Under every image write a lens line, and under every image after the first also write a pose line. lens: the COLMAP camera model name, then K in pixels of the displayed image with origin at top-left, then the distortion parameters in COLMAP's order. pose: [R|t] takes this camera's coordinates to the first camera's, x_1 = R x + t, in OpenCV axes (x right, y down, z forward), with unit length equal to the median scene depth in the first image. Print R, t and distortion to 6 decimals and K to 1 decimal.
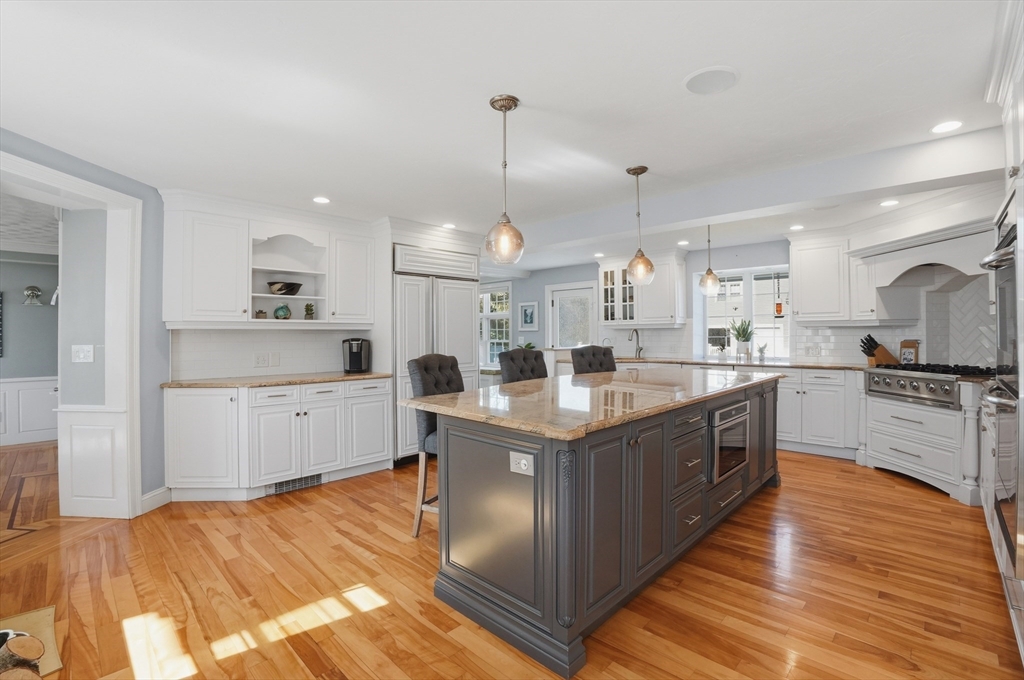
lens RADIAL K [[459.8, 0, 516.9], [0, 459.8, 348.0], [0, 0, 1]] dist [-0.067966, 0.014479]
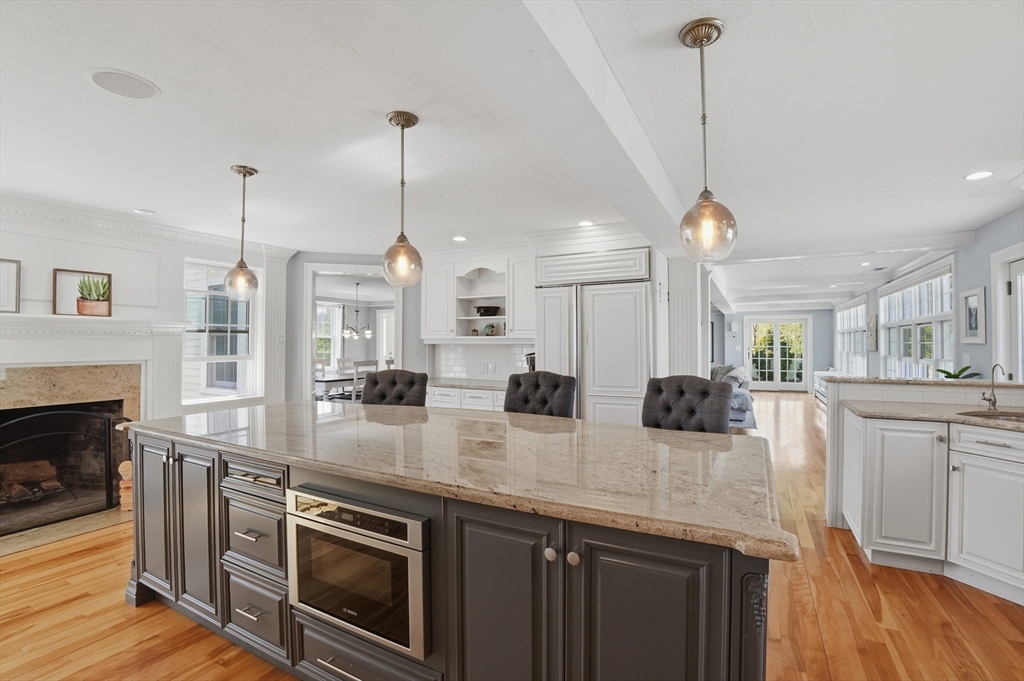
lens RADIAL K [[459.8, 0, 516.9], [0, 459.8, 348.5], [0, 0, 1]] dist [-0.067966, 0.014479]
pose [[0.272169, 0.019697, -0.962048, 0.732005], [-0.029194, 0.999499, 0.012205, -0.047106], [0.961806, 0.024764, 0.272608, 0.742350]]
